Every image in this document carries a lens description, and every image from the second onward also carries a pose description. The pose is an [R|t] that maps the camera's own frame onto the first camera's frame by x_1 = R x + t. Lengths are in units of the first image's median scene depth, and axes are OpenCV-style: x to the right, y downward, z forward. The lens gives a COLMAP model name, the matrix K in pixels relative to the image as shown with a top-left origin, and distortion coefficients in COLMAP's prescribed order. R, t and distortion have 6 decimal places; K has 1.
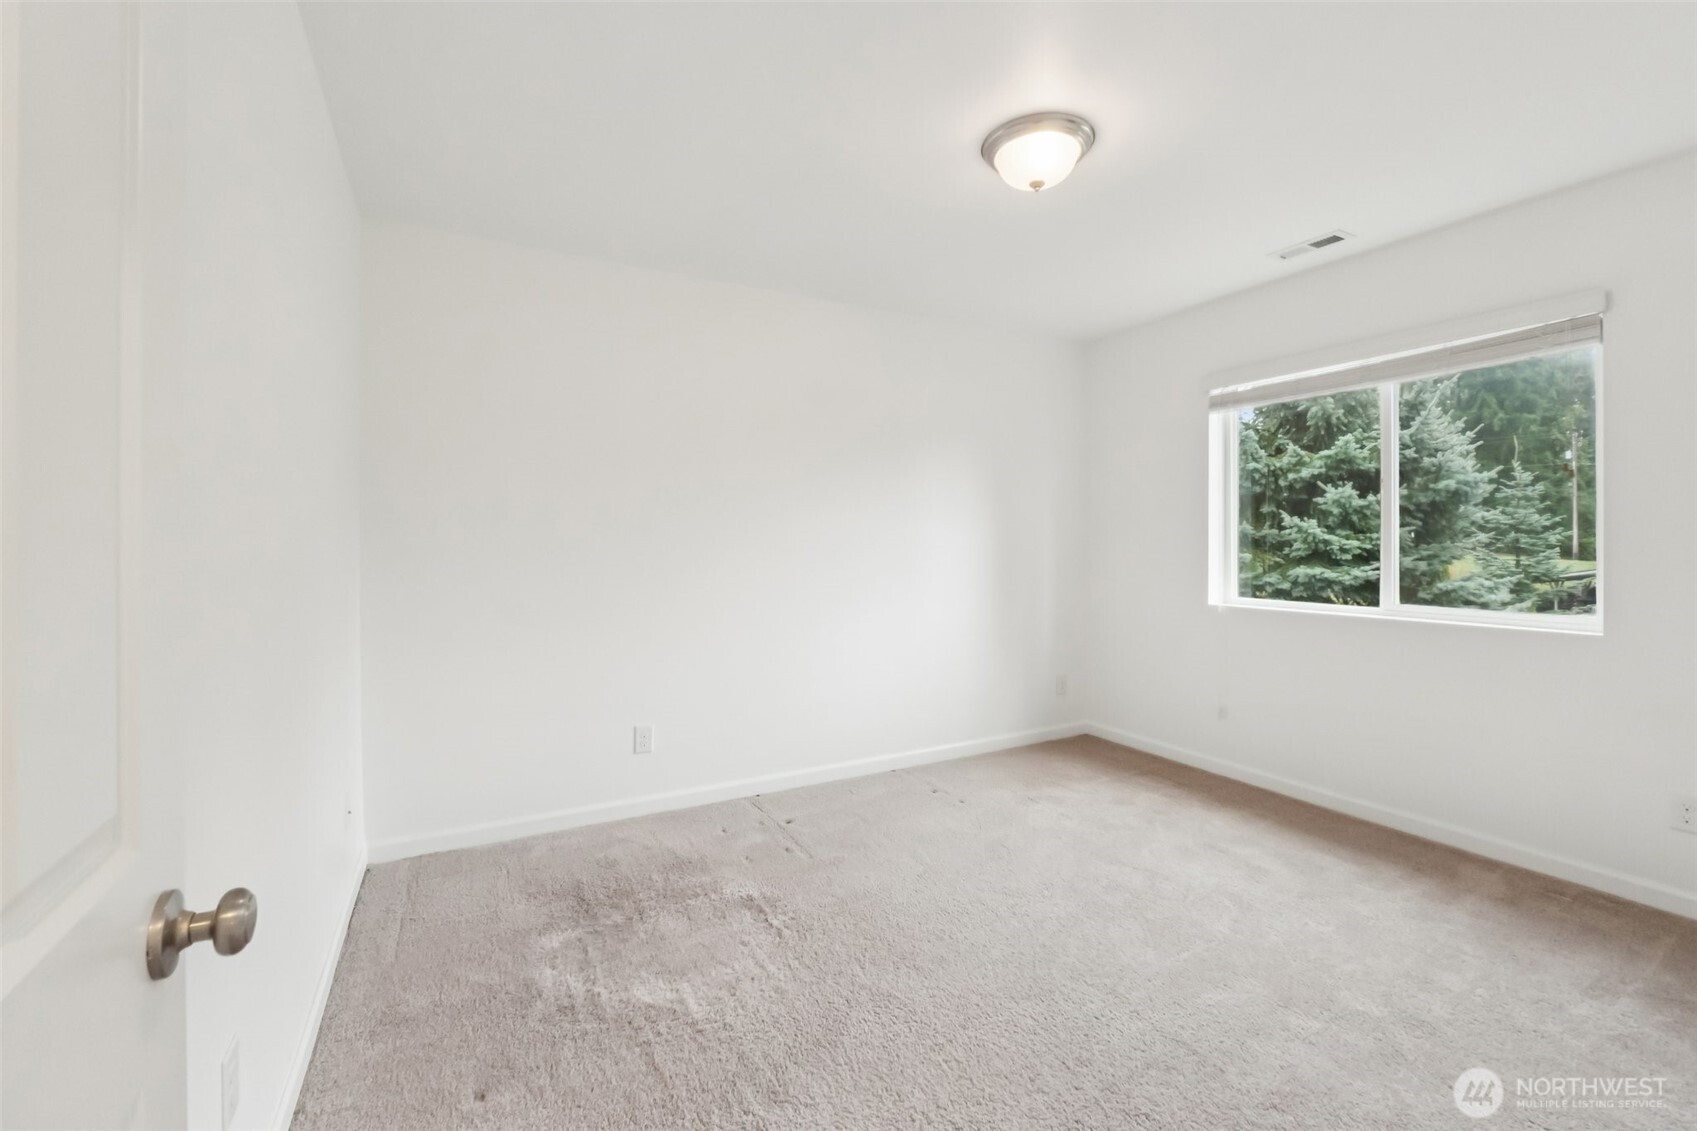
lens RADIAL K [[706.7, 0, 844.6], [0, 706.7, 556.5], [0, 0, 1]] dist [-0.003349, -0.000519]
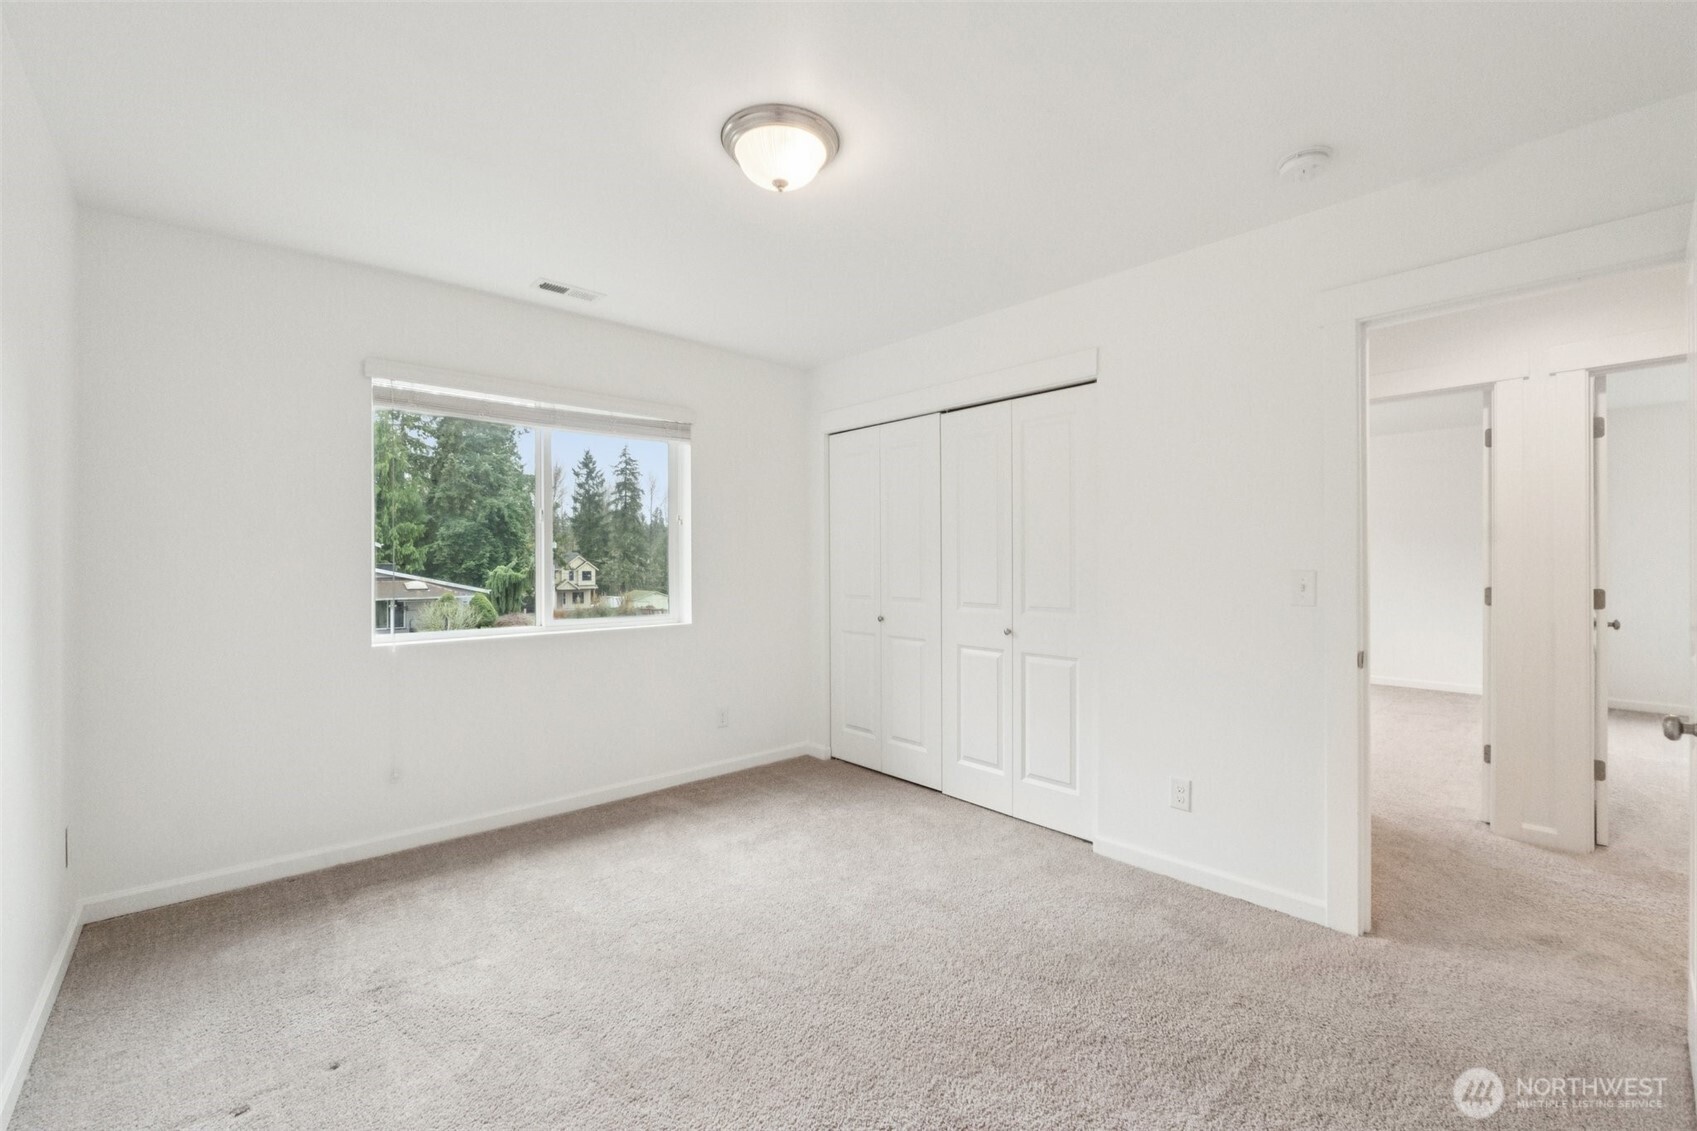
lens RADIAL K [[706.7, 0, 855.8], [0, 706.7, 566.4], [0, 0, 1]] dist [-0.003349, -0.000519]
pose [[-0.237547, -0.002345, 0.971373, -0.430986], [0.030257, 0.999494, 0.009812, -0.015526], [-0.970905, 0.031722, -0.237356, 0.740317]]
